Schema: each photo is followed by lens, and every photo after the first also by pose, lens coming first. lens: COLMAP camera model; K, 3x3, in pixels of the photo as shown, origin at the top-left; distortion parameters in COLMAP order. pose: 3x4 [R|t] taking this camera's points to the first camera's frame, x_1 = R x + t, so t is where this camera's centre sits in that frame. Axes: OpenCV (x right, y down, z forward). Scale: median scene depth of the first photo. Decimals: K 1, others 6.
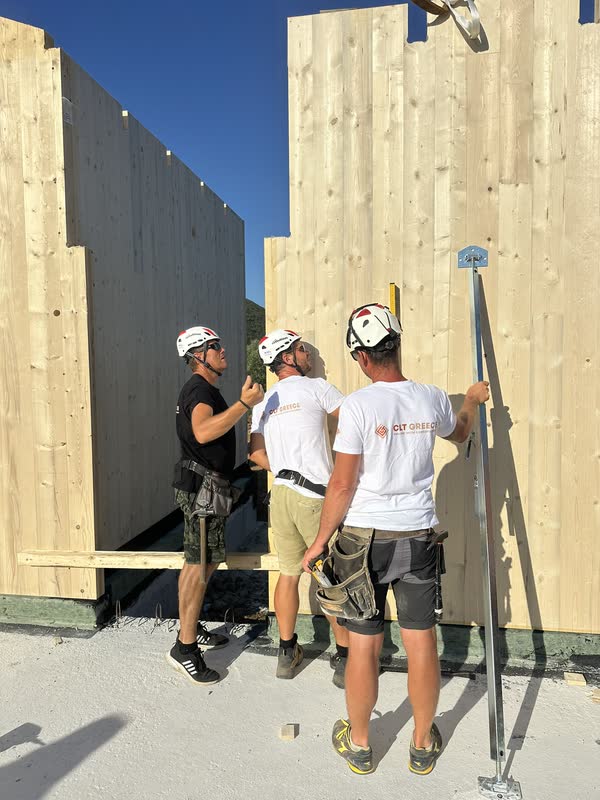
lens RADIAL K [[568.7, 0, 293.3], [0, 568.7, 401.5], [0, 0, 1]] dist [0.082677, -0.104307]
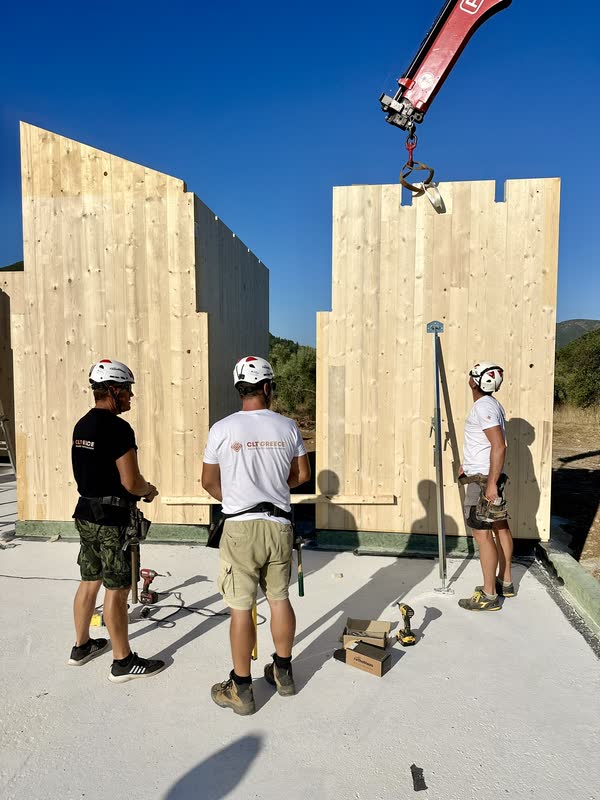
lens RADIAL K [[568.7, 0, 297.9], [0, 568.7, 408.3], [0, 0, 1]] dist [0.082677, -0.104307]
pose [[0.998915, 0.012074, 0.044969, -0.186373], [-0.012123, 0.999926, 0.000807, 0.005757], [-0.044956, -0.001352, 0.998988, -0.738680]]
